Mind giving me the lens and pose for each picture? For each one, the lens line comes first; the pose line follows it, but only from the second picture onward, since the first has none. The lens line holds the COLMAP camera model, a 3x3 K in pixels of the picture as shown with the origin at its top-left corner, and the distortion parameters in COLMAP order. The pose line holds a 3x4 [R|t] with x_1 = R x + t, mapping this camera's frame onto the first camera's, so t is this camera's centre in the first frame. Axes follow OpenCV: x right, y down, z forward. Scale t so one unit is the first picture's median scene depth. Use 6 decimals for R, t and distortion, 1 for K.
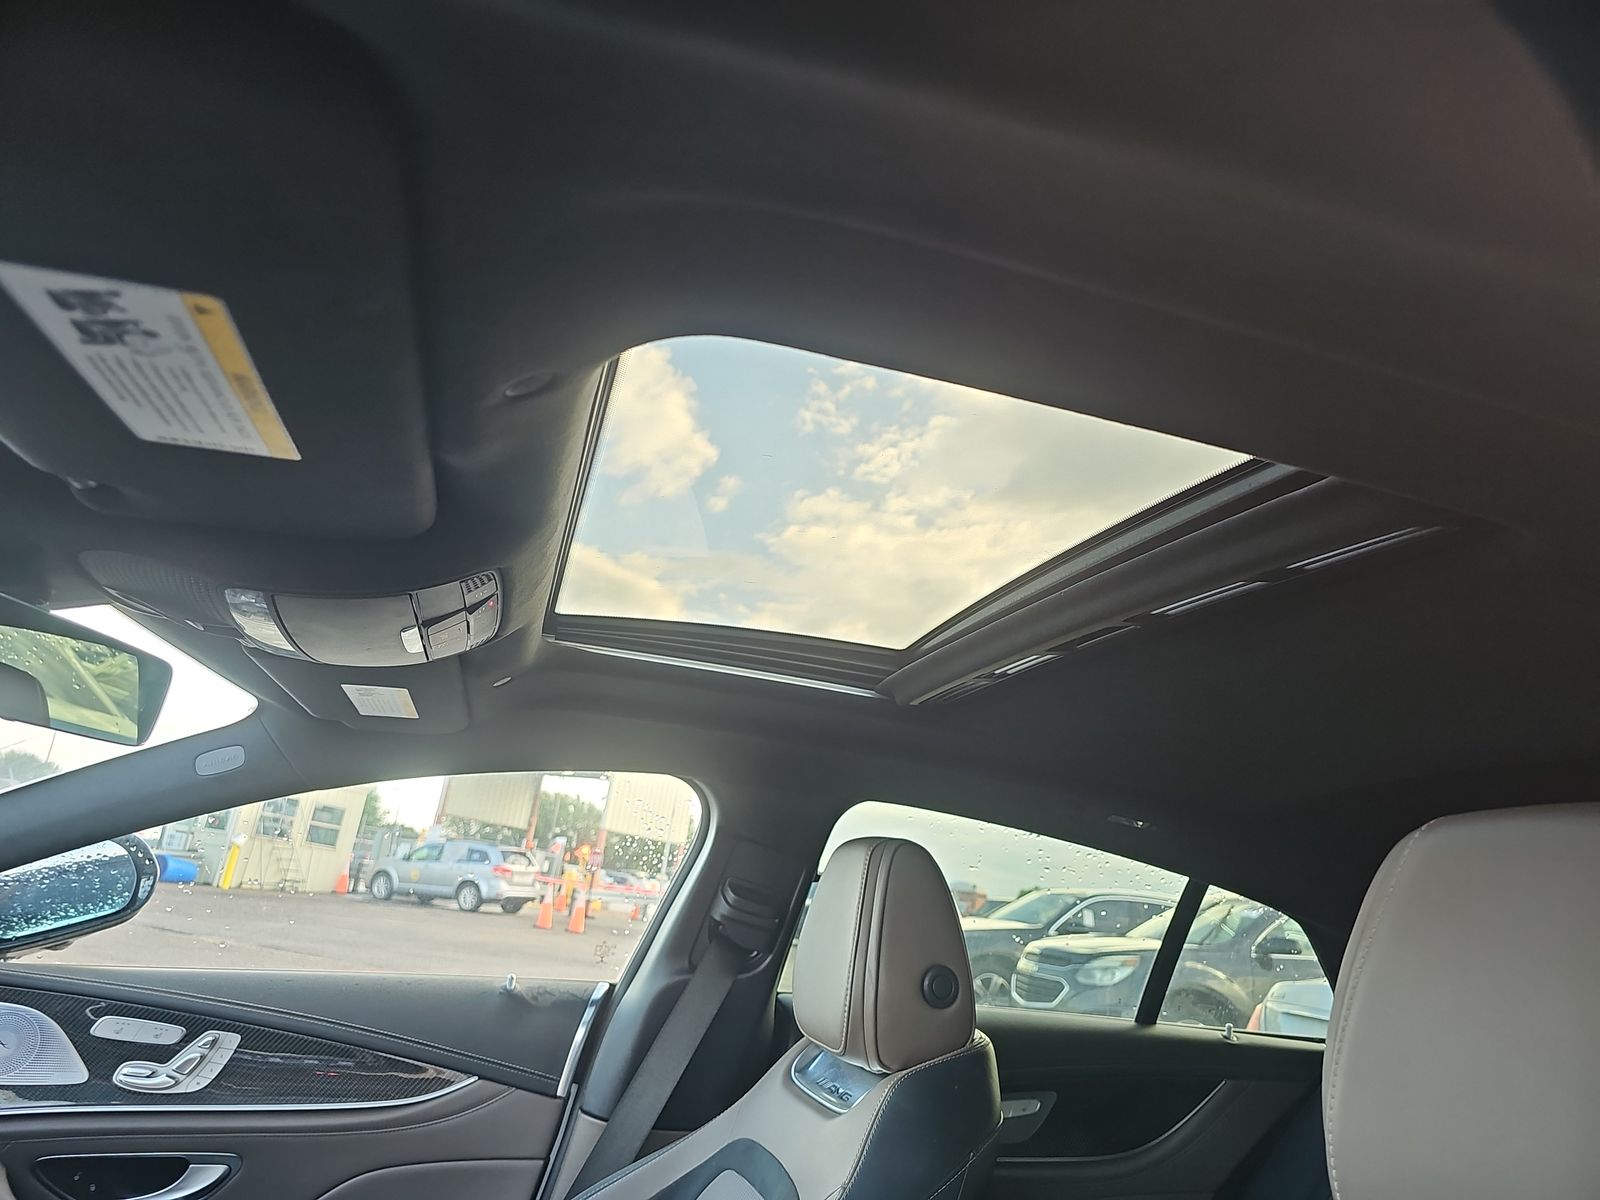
lens RADIAL K [[1064.8, 0, 806.8], [0, 1064.8, 609.4], [0, 0, 1]] dist [0.049218, -0.050393]
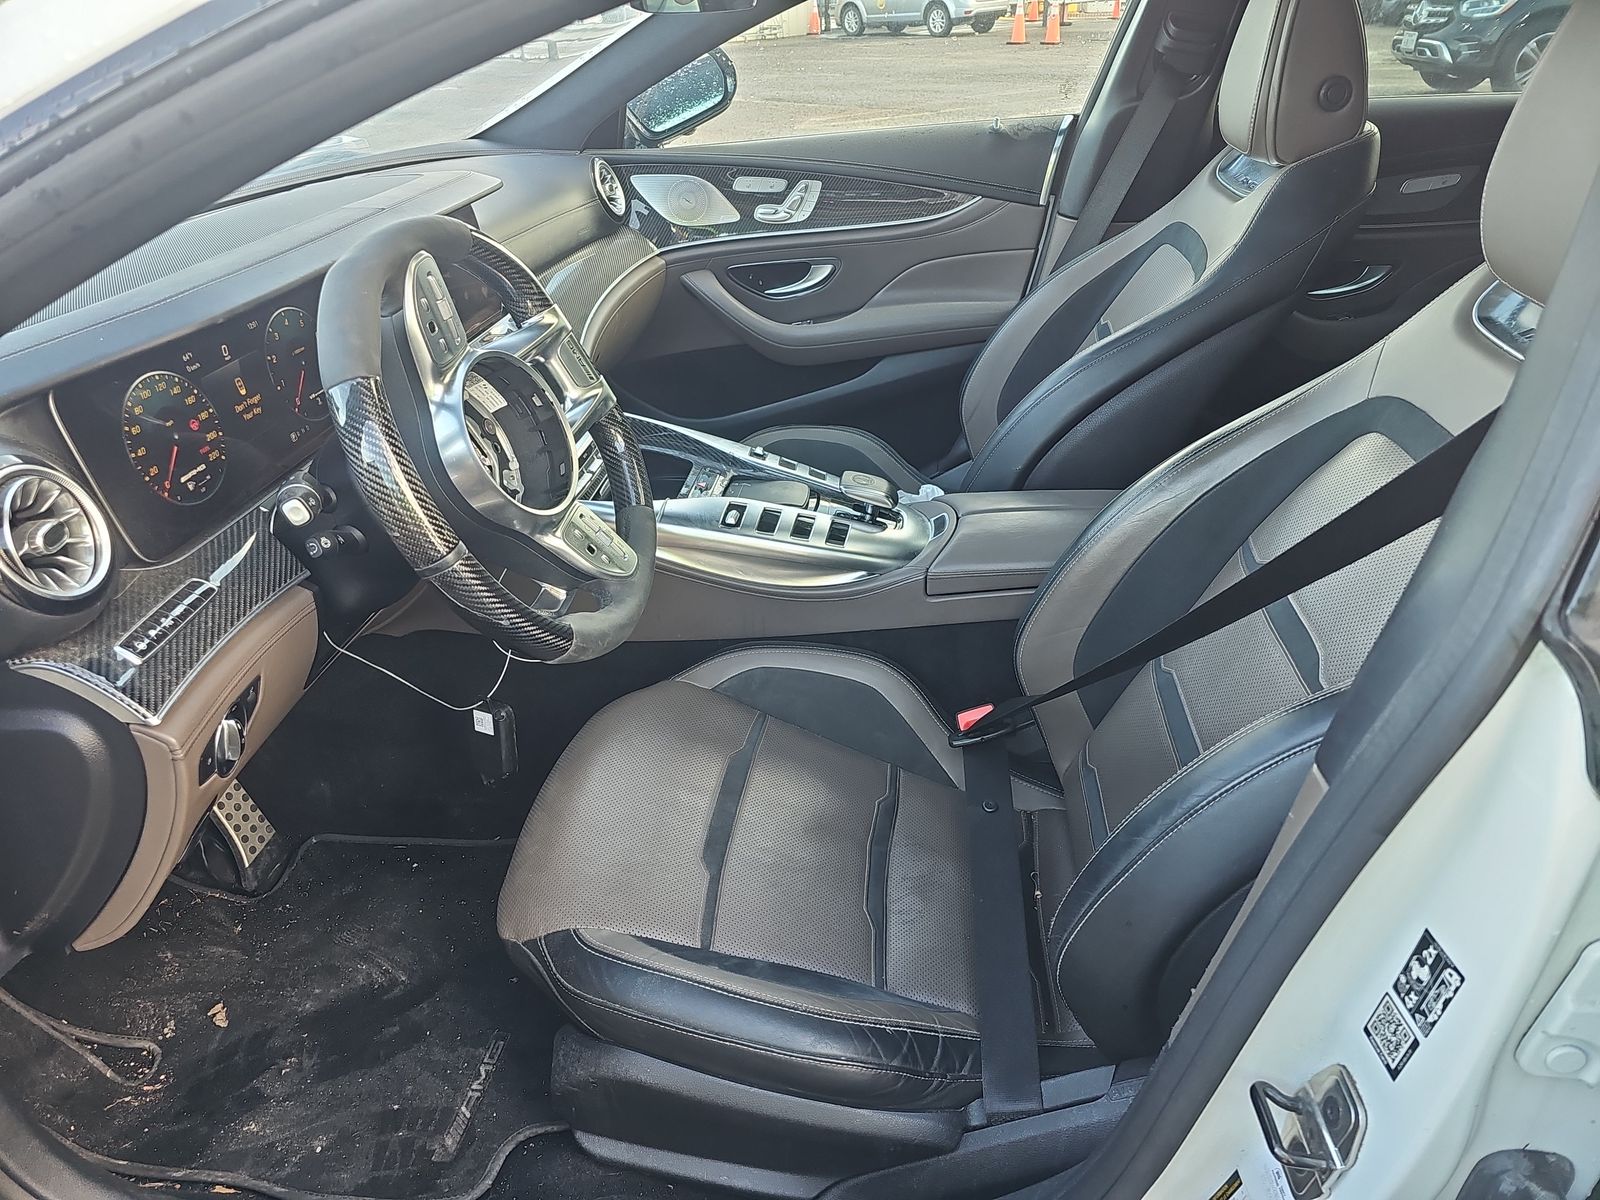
lens RADIAL K [[1064.8, 0, 806.8], [0, 1064.8, 609.4], [0, 0, 1]] dist [0.049218, -0.050393]
pose [[0.911697, 0.071321, -0.404626, 0.084345], [0.233778, 0.719809, 0.653622, -0.134402], [0.337871, -0.690498, 0.639575, -0.320213]]
